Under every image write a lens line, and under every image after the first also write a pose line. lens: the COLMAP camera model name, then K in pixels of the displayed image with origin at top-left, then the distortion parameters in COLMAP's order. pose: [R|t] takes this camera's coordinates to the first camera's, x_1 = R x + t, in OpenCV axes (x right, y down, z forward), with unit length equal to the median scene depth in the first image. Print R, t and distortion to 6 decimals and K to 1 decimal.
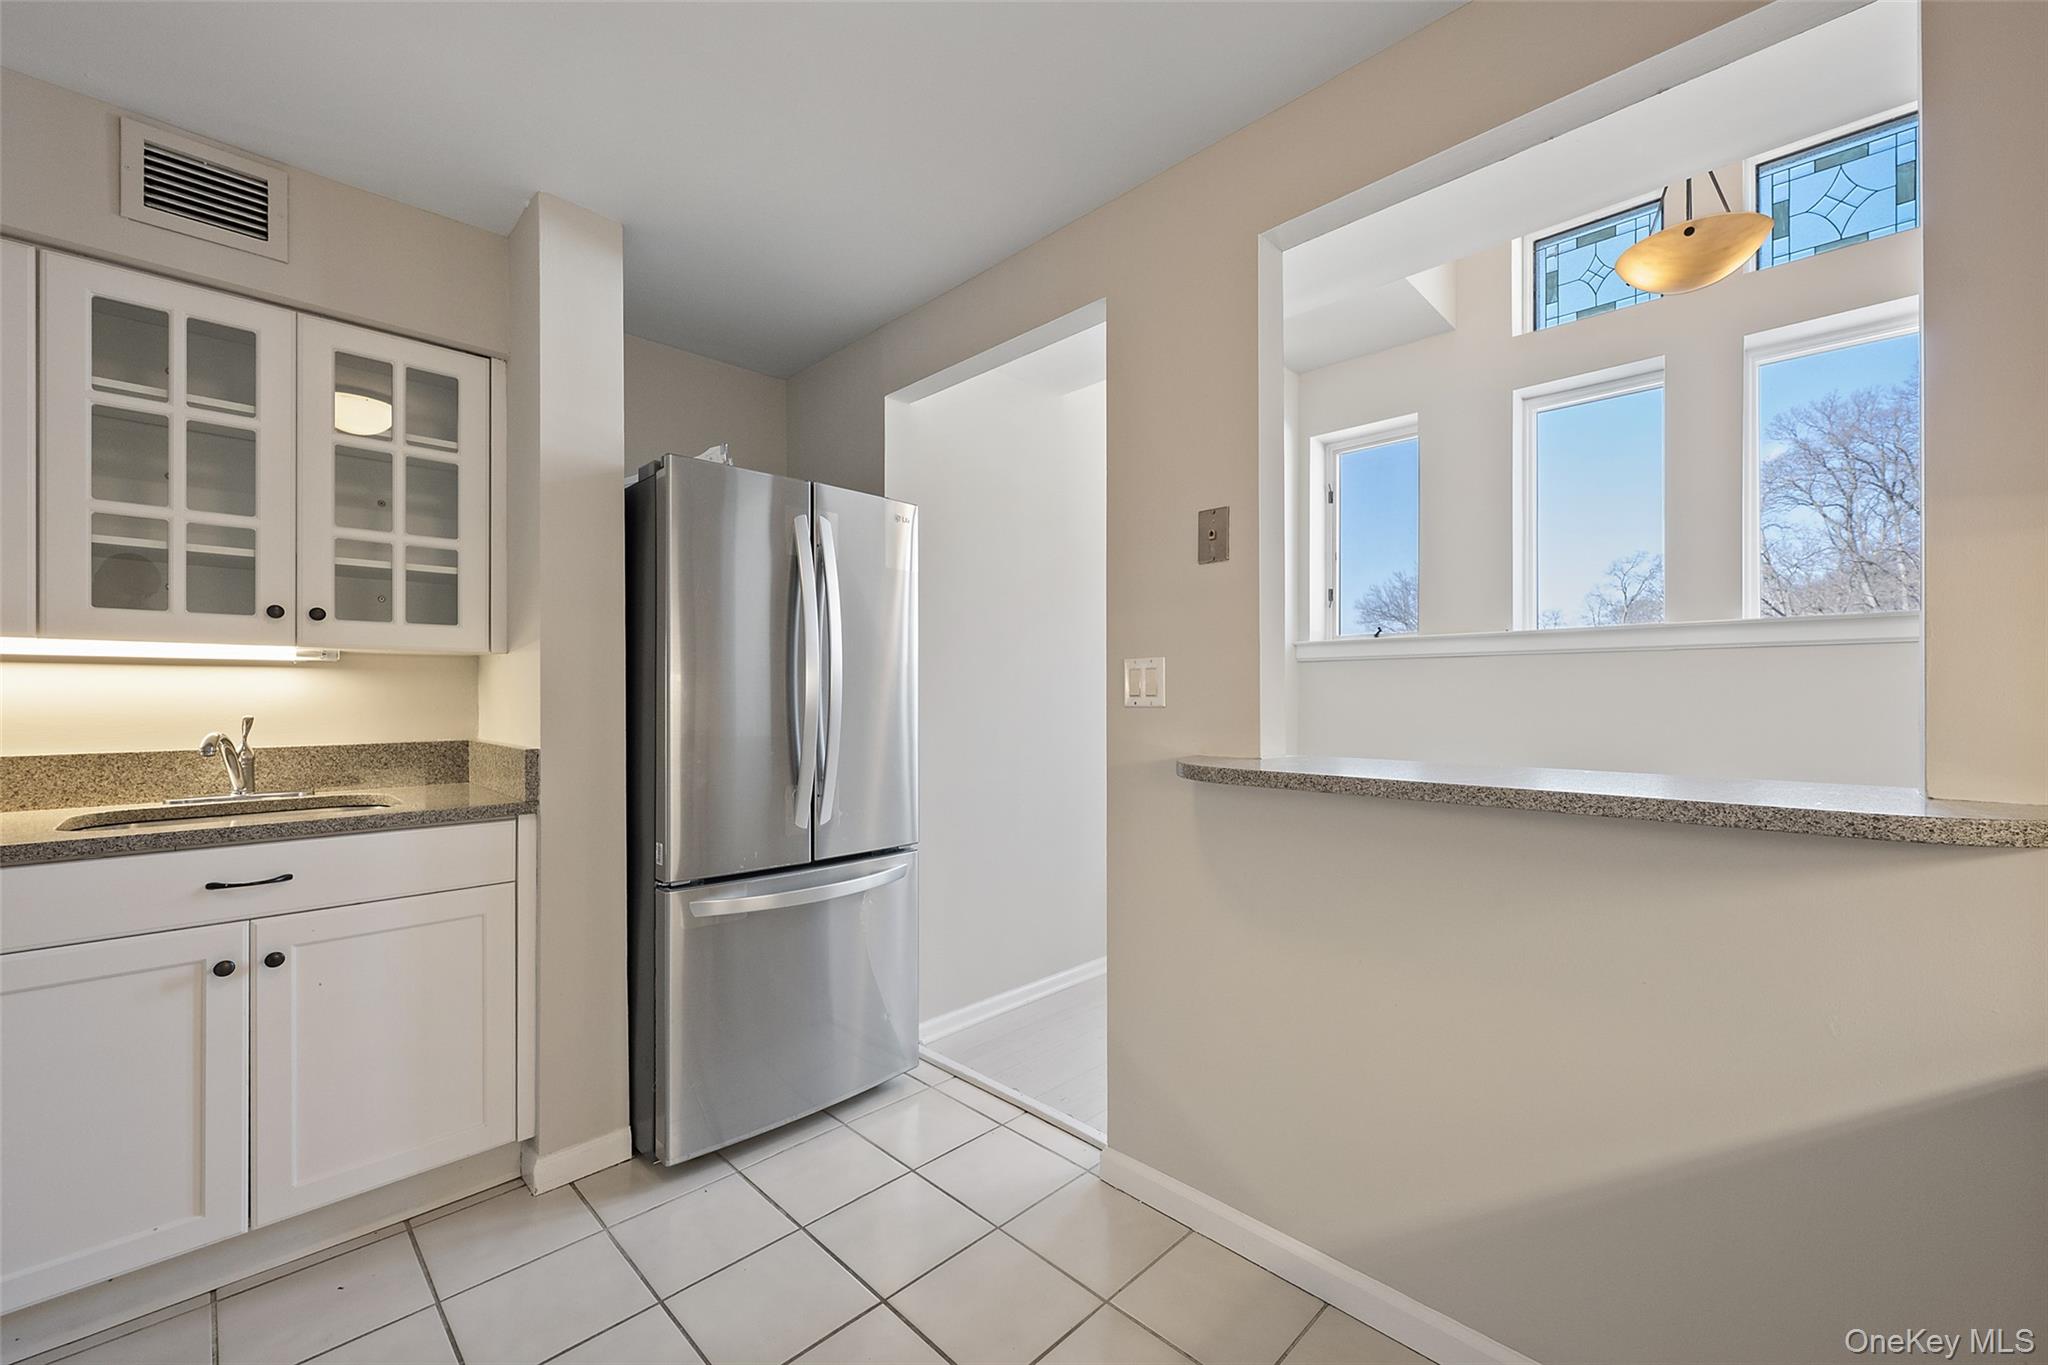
lens RADIAL K [[811.5, 0, 1027.5], [0, 811.5, 694.3], [0, 0, 1]] dist [-0.002474, 0.000073]
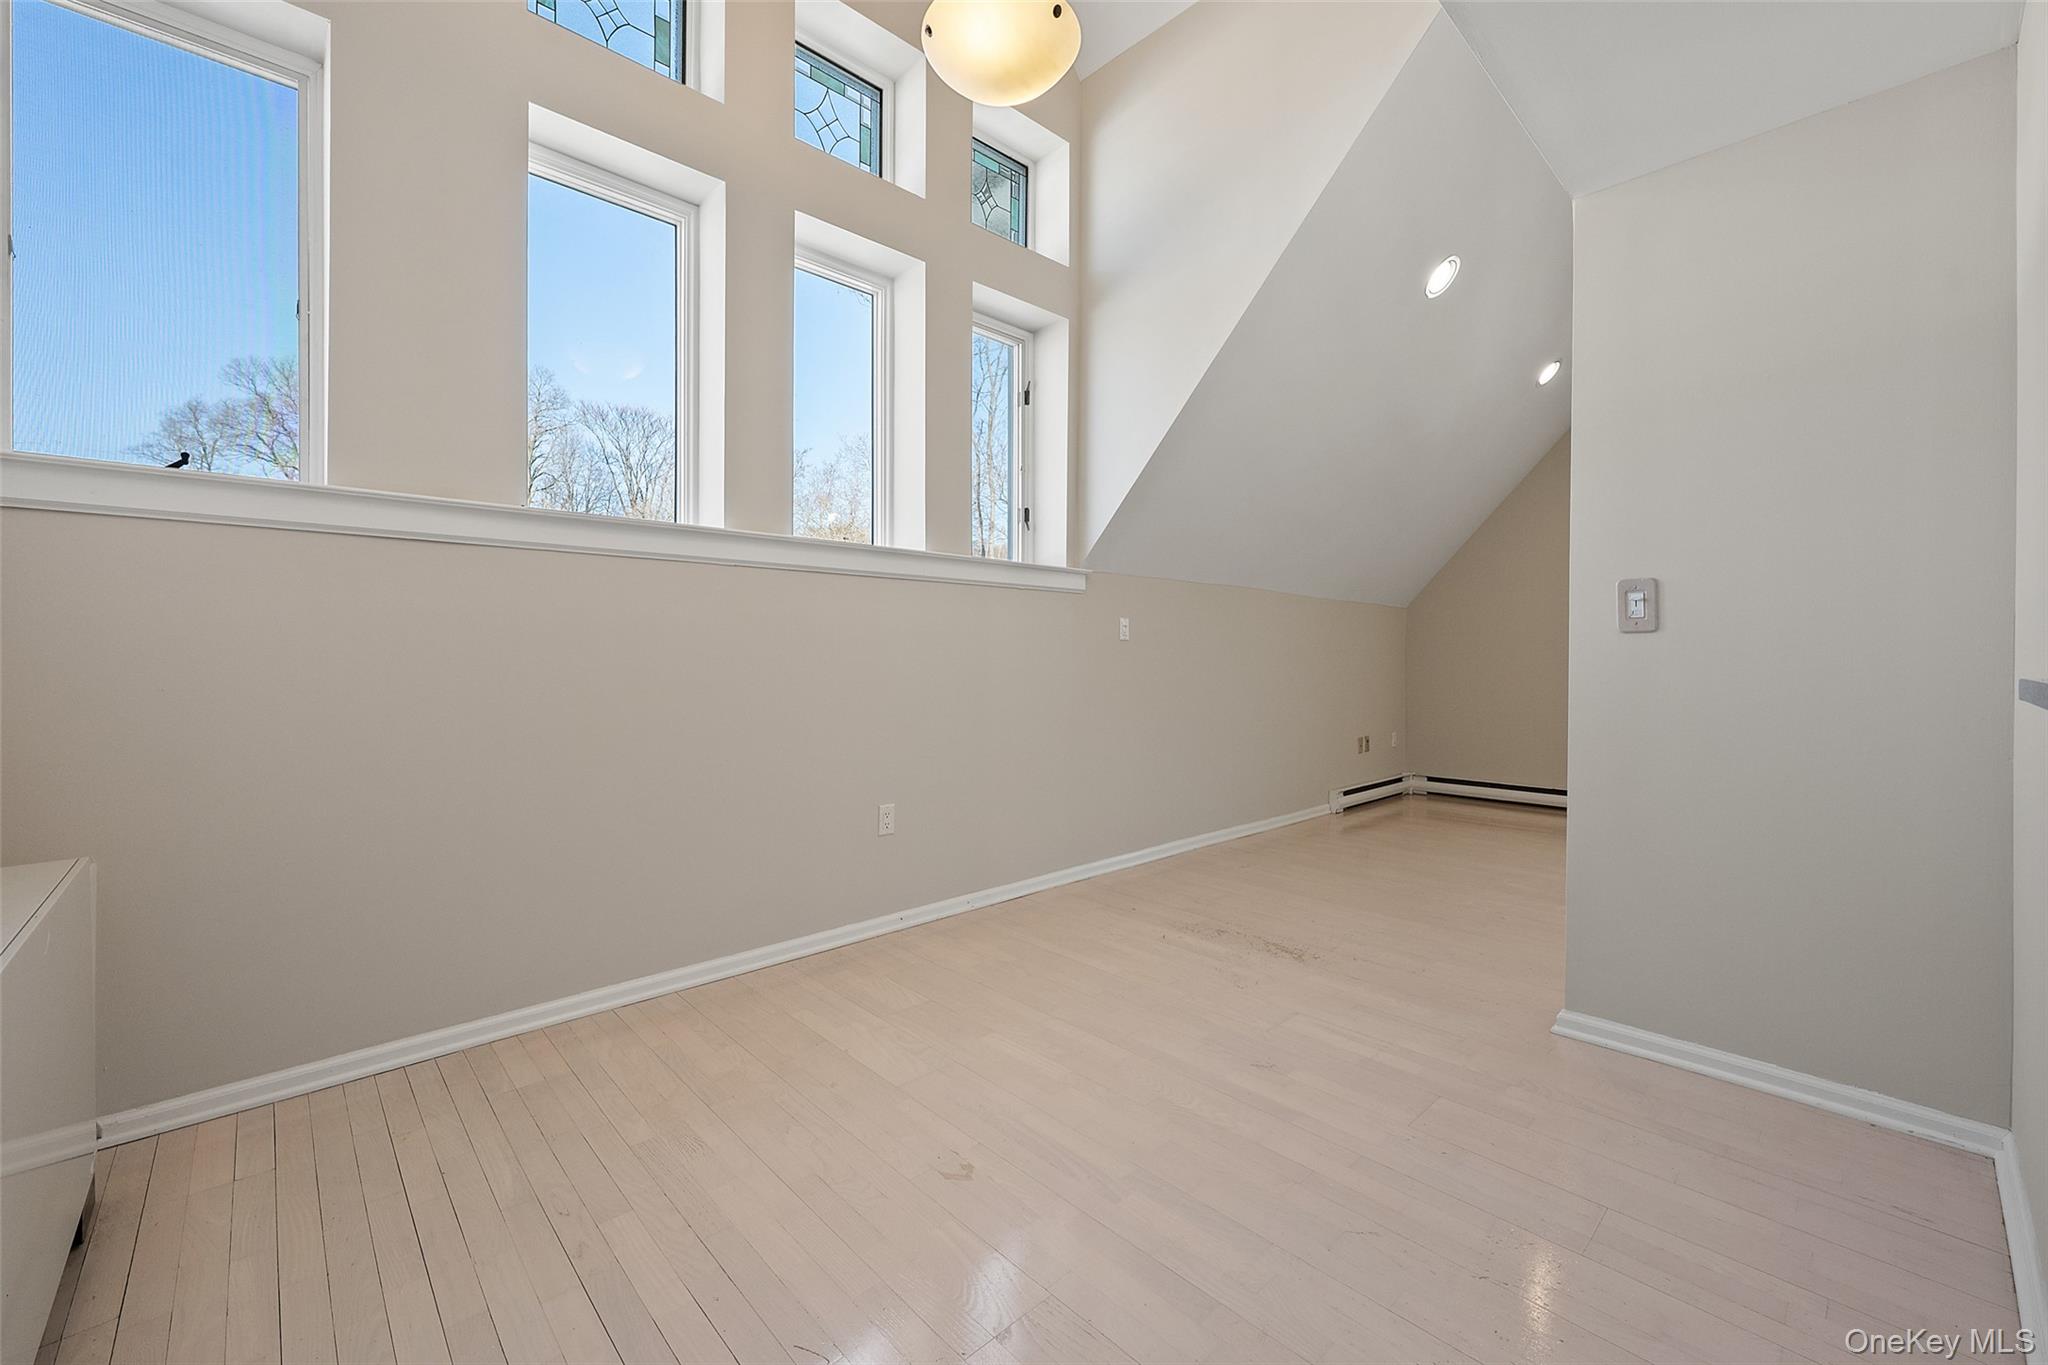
lens RADIAL K [[811.5, 0, 1019.9], [0, 811.5, 660.8], [0, 0, 1]] dist [-0.002474, 0.000073]
pose [[0.034976, -0.005303, 0.999374, 0.049767], [-0.005092, 0.999972, 0.005484, 0.060758], [-0.999375, -0.005281, 0.034948, 1.313698]]
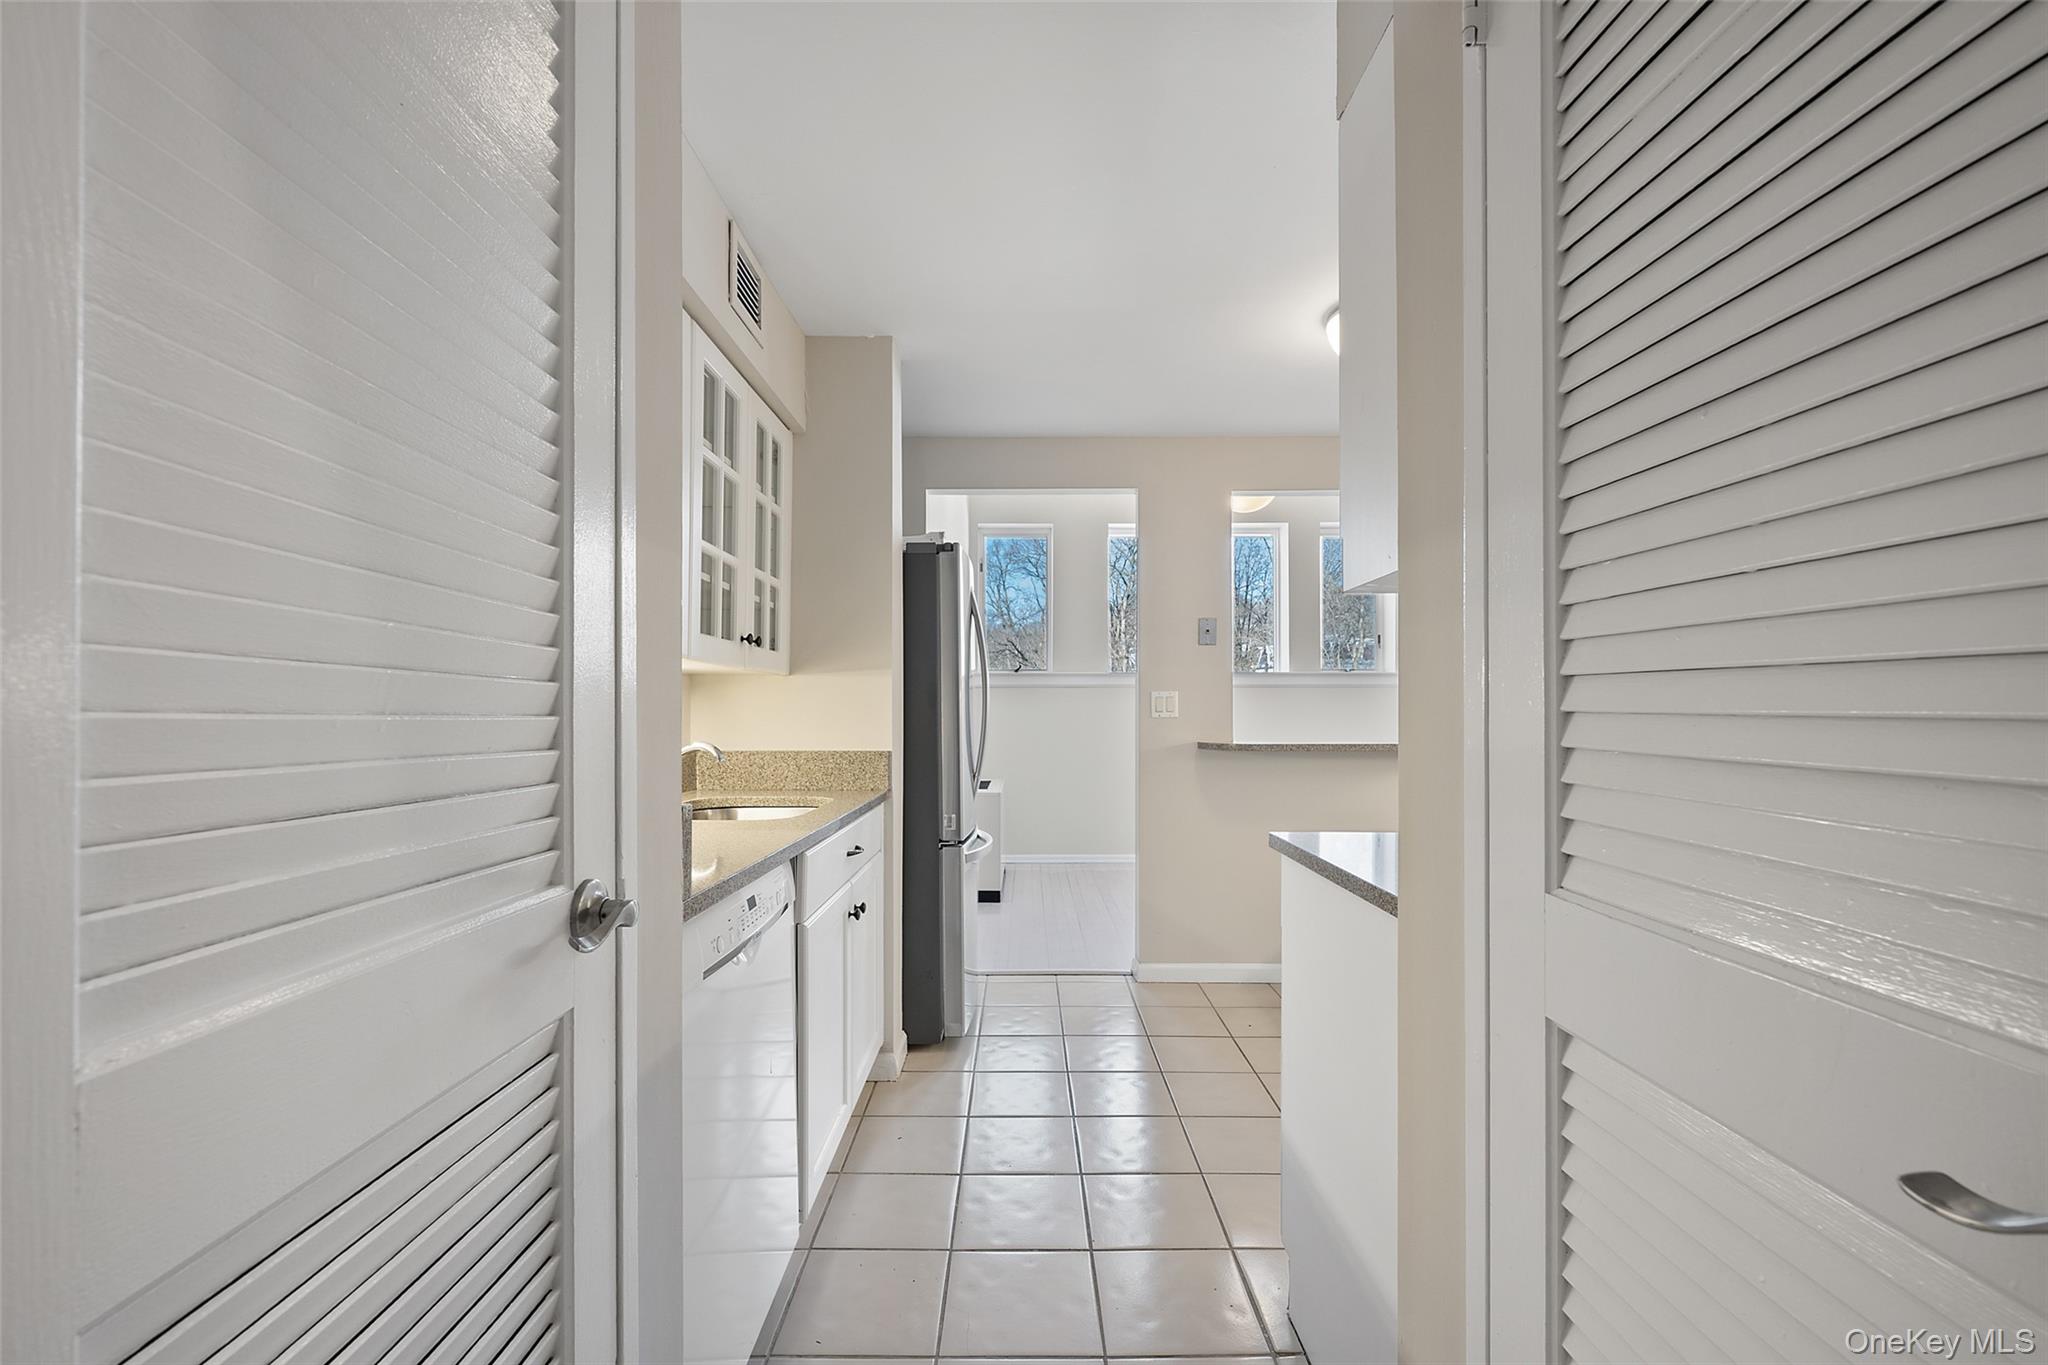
lens RADIAL K [[837.5, 0, 1023.8], [0, 837.5, 695.7], [0, 0, 1]] dist [-0.000795, -0.000128]
pose [[0.714460, 0.014922, 0.699517, -1.454156], [-0.000143, 0.999776, -0.021181, 0.006054], [-0.699676, 0.015033, 0.714302, -0.152975]]
